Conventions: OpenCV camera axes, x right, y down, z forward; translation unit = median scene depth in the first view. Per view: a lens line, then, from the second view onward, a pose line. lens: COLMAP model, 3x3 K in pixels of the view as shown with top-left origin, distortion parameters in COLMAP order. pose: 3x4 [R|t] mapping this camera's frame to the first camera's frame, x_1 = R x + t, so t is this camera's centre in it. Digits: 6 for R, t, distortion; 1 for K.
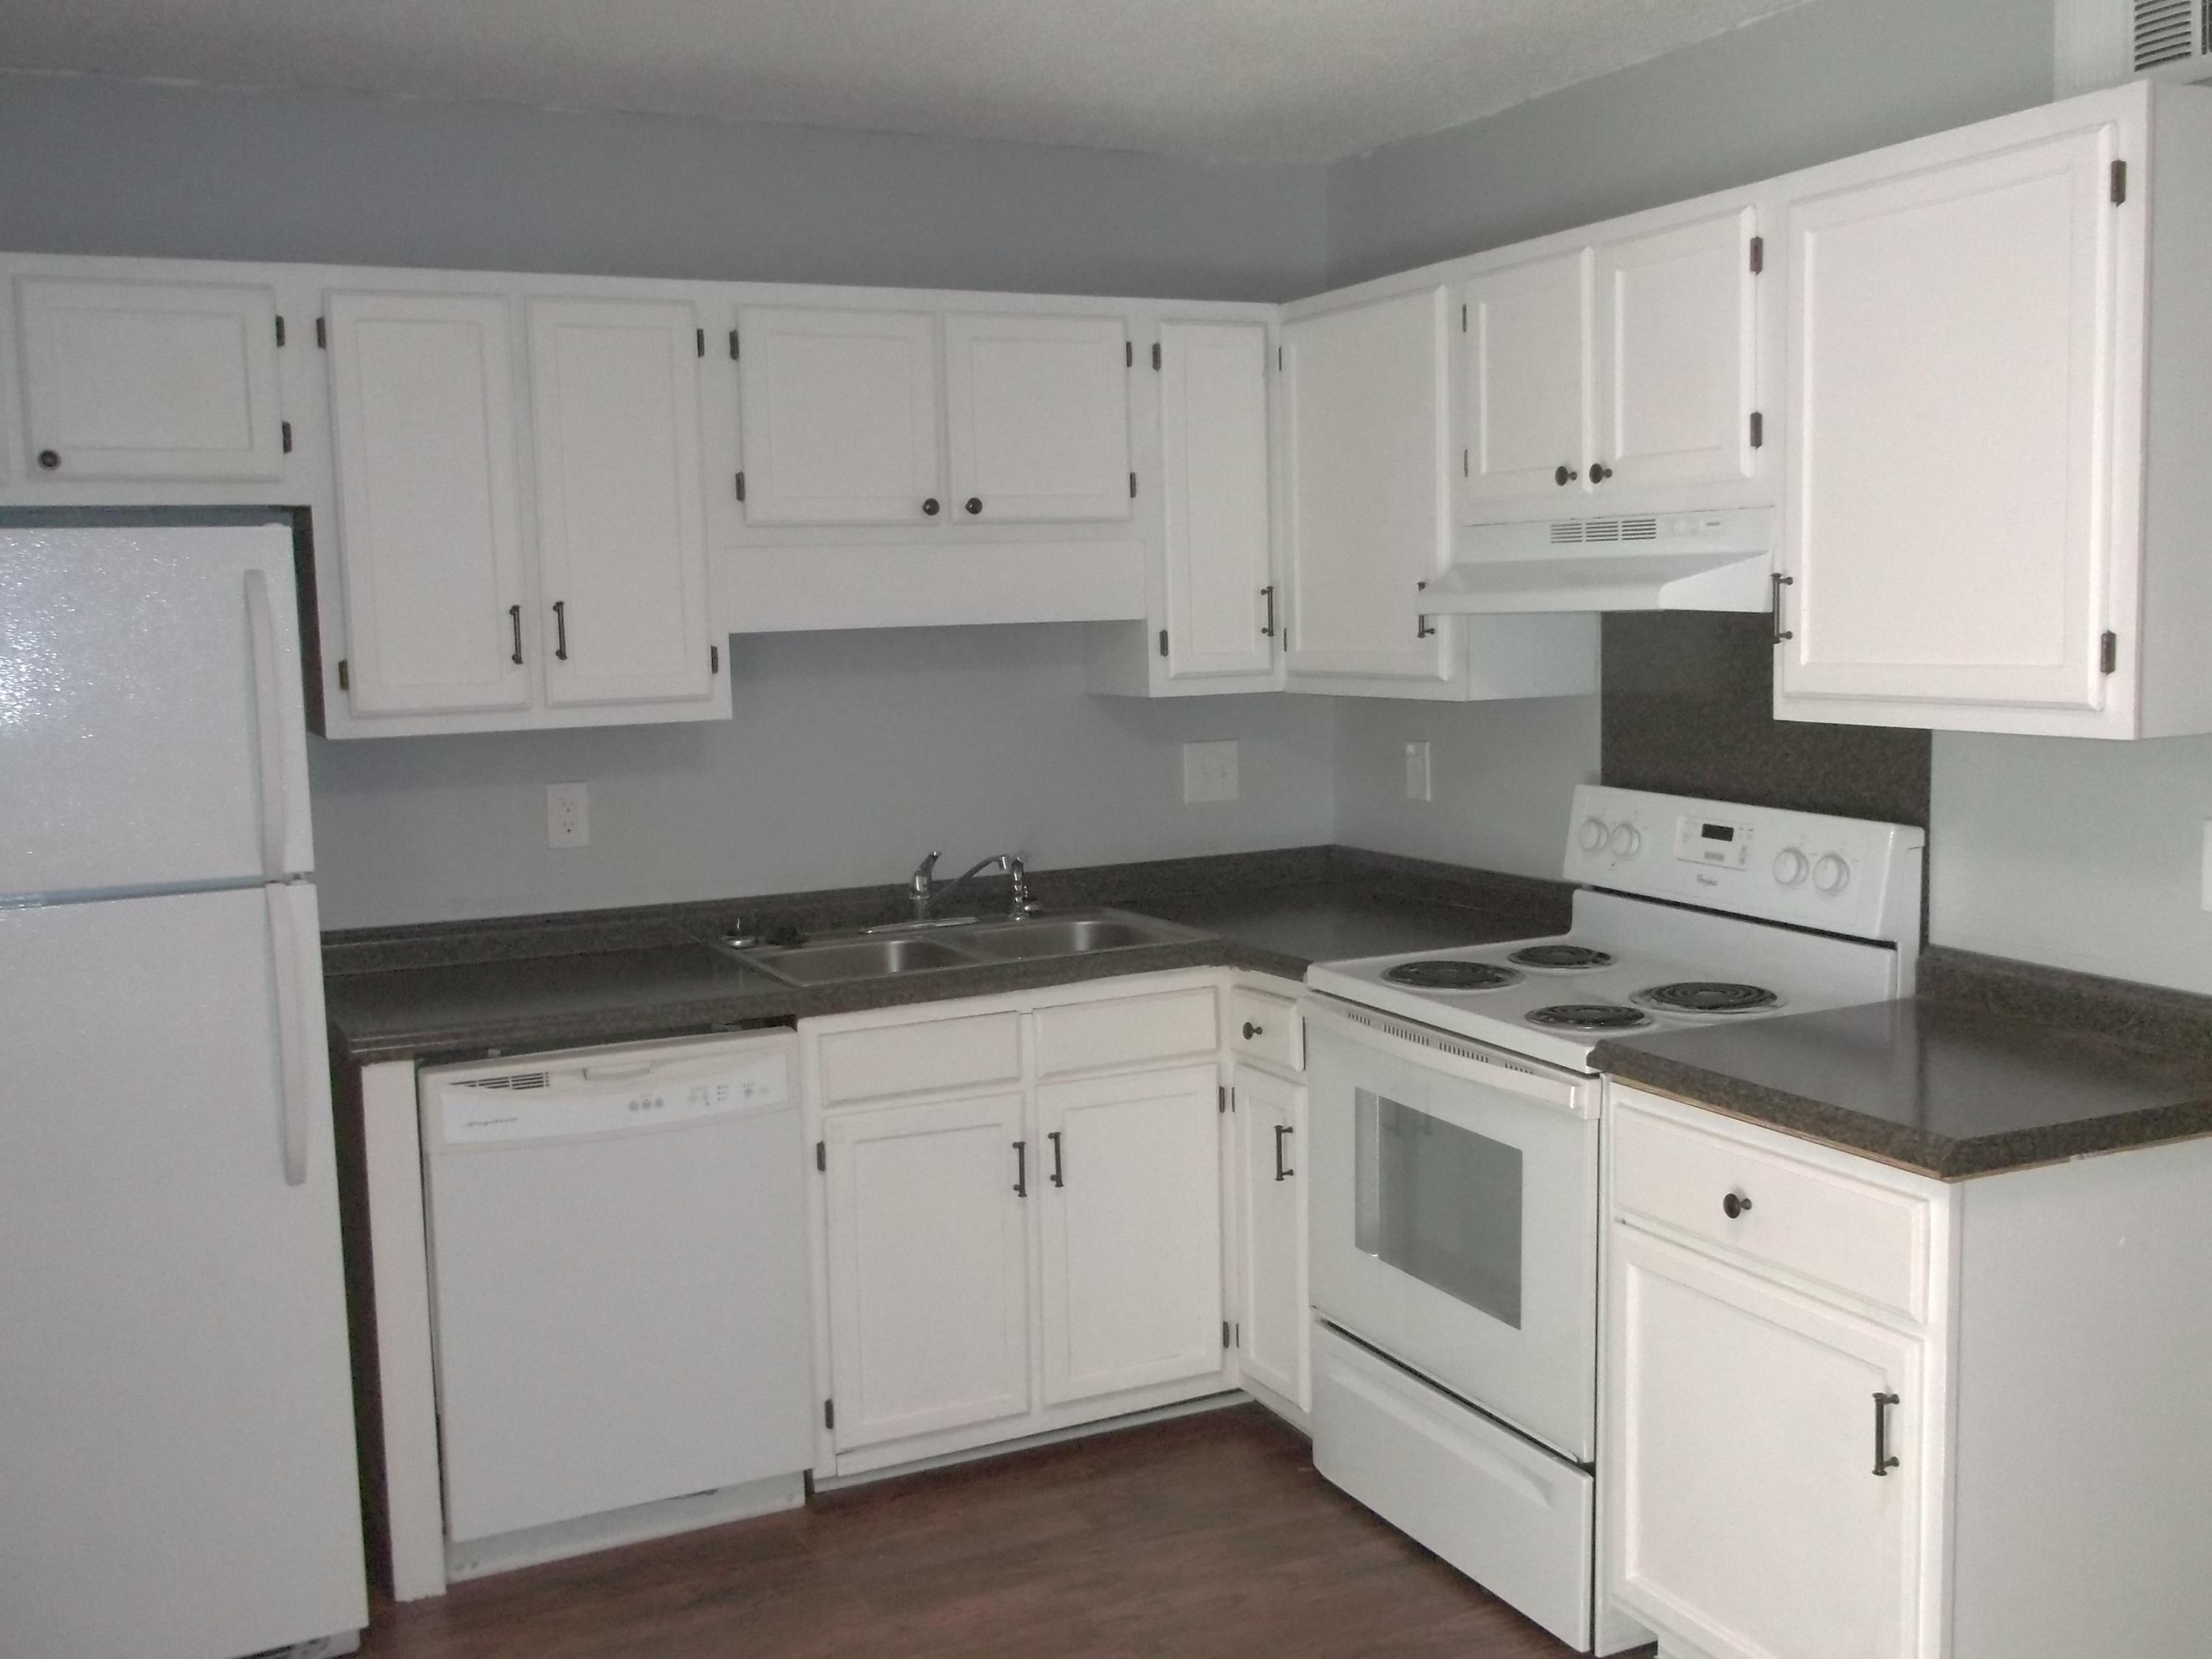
lens RADIAL K [[2156.1, 0, 1116.6], [0, 2156.1, 831.9], [0, 0, 1]] dist [-0.002176, 0.019790]
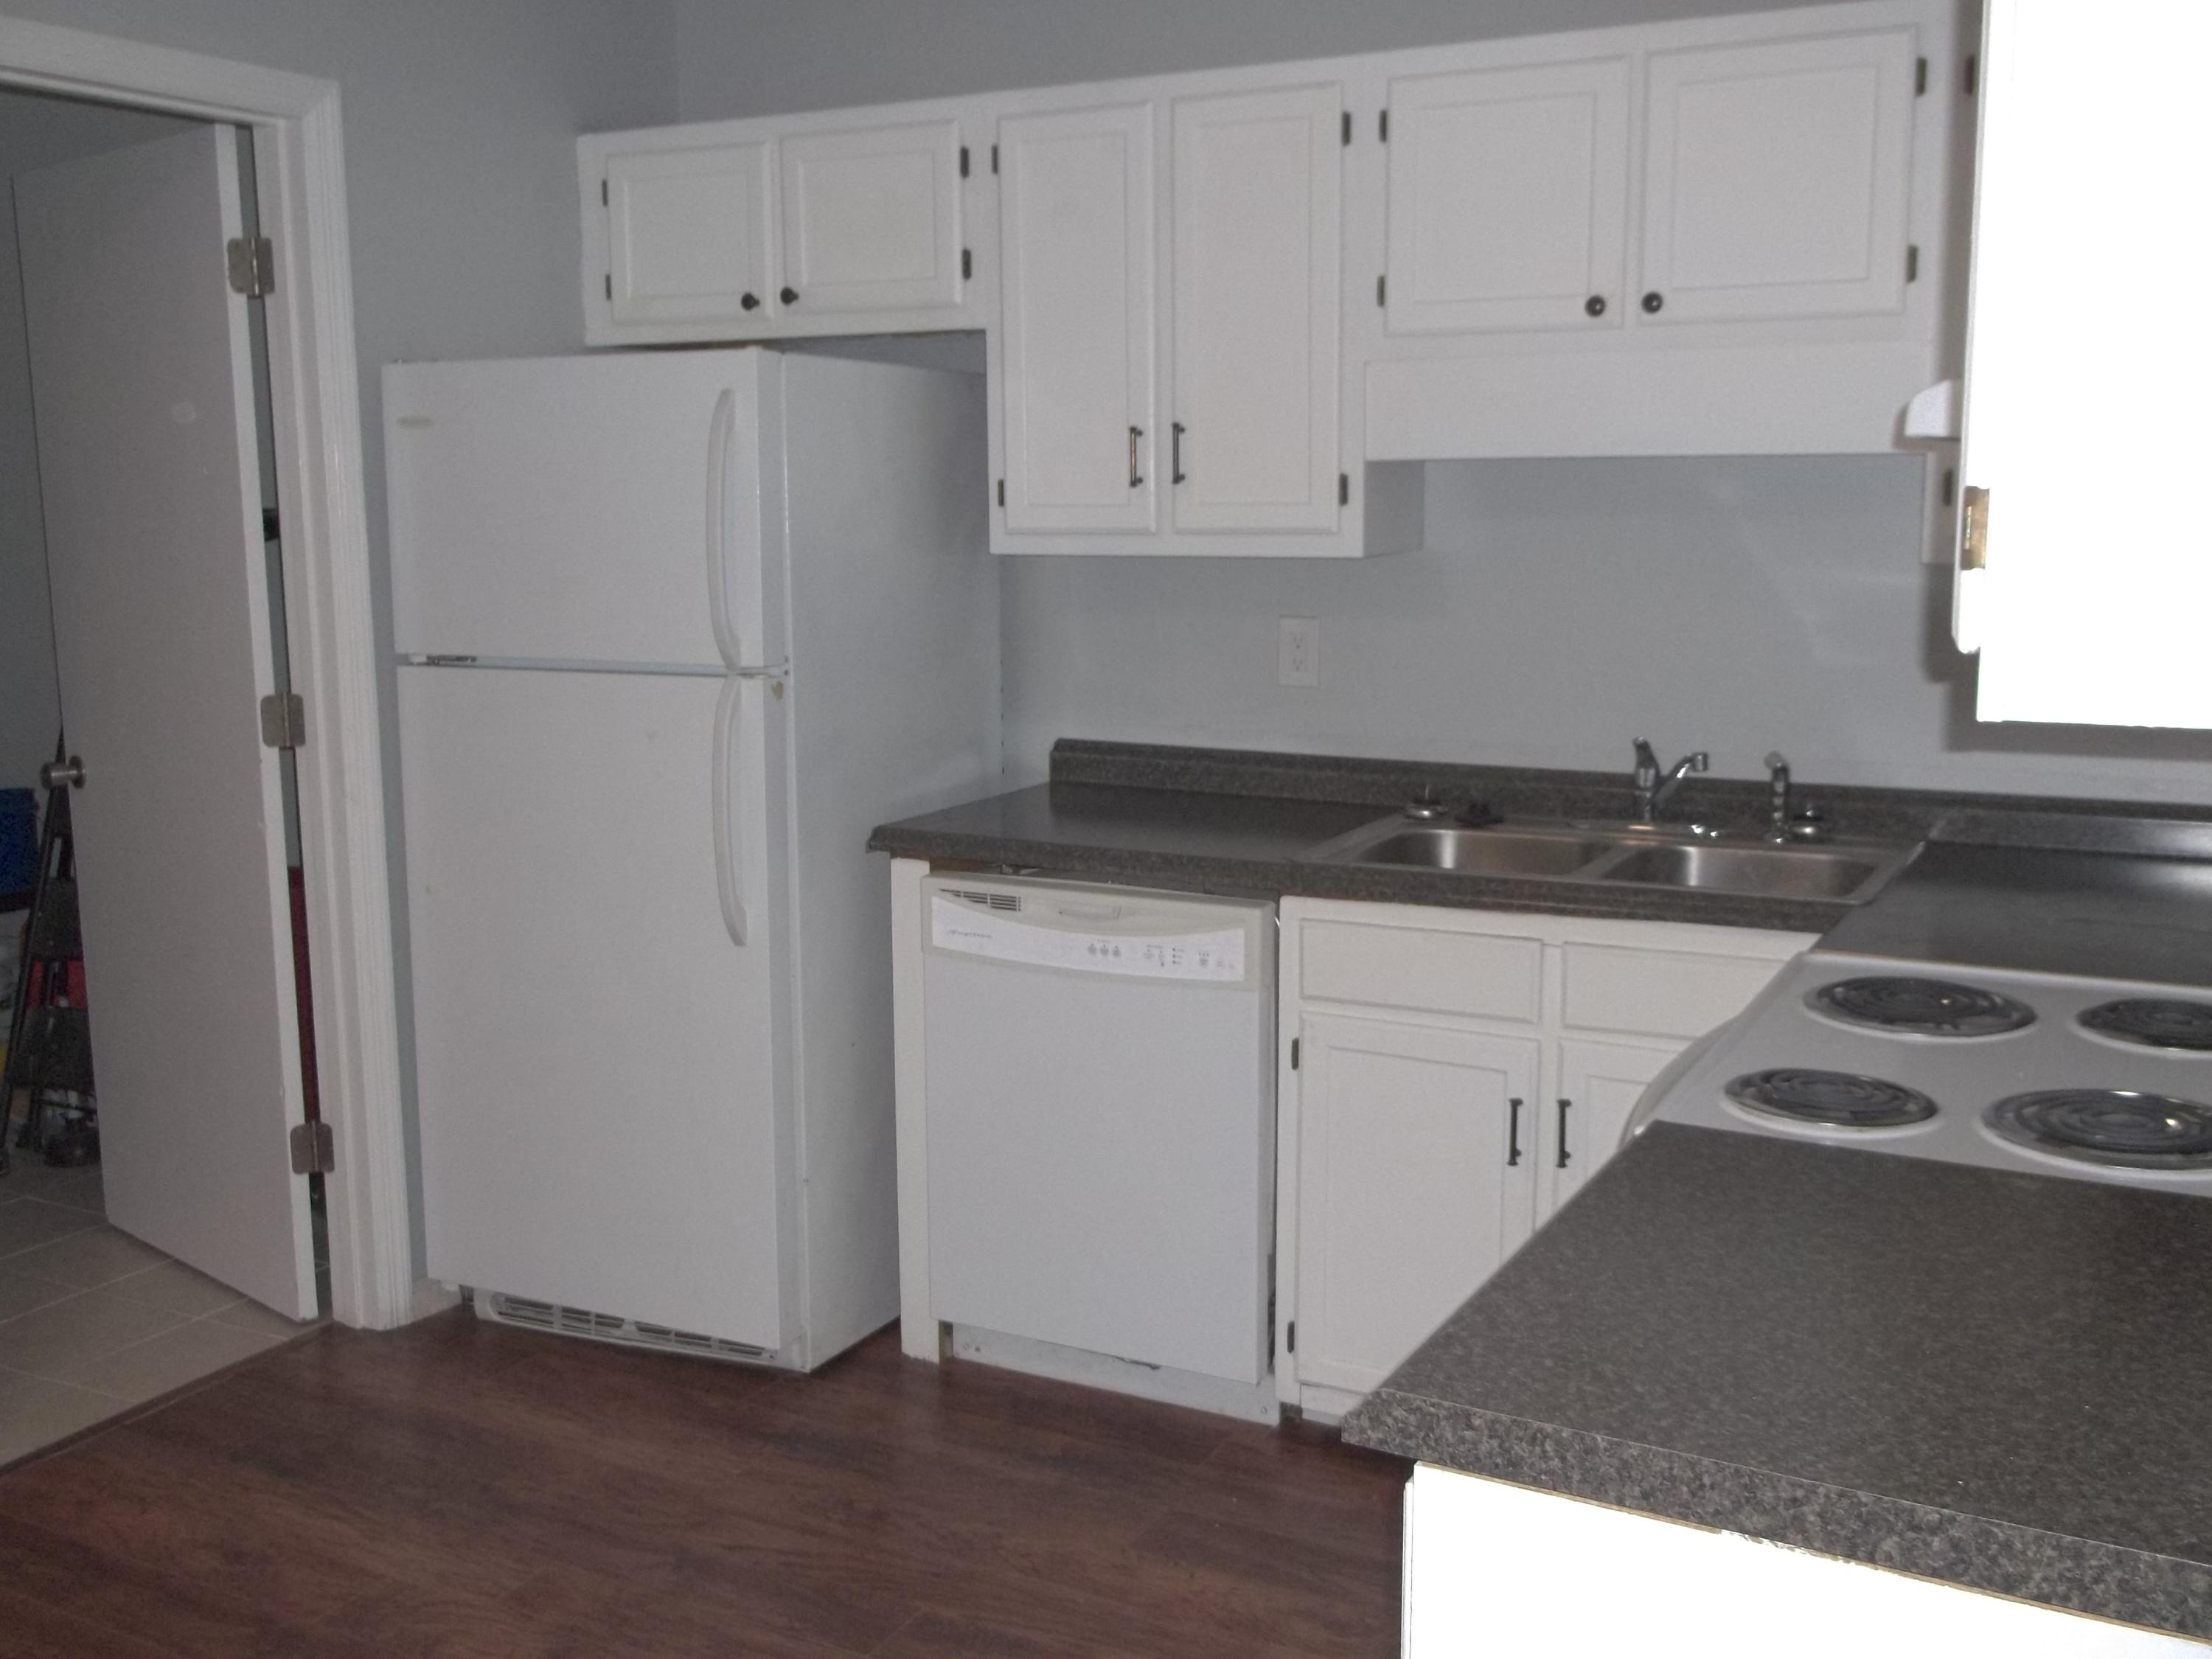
lens RADIAL K [[2156.1, 0, 1116.6], [0, 2156.1, 831.9], [0, 0, 1]] dist [-0.002176, 0.019790]
pose [[0.584661, 0.152042, -0.796903, 0.514911], [-0.094541, 0.988358, 0.119209, -0.038893], [0.805750, 0.005643, 0.592229, 0.412441]]
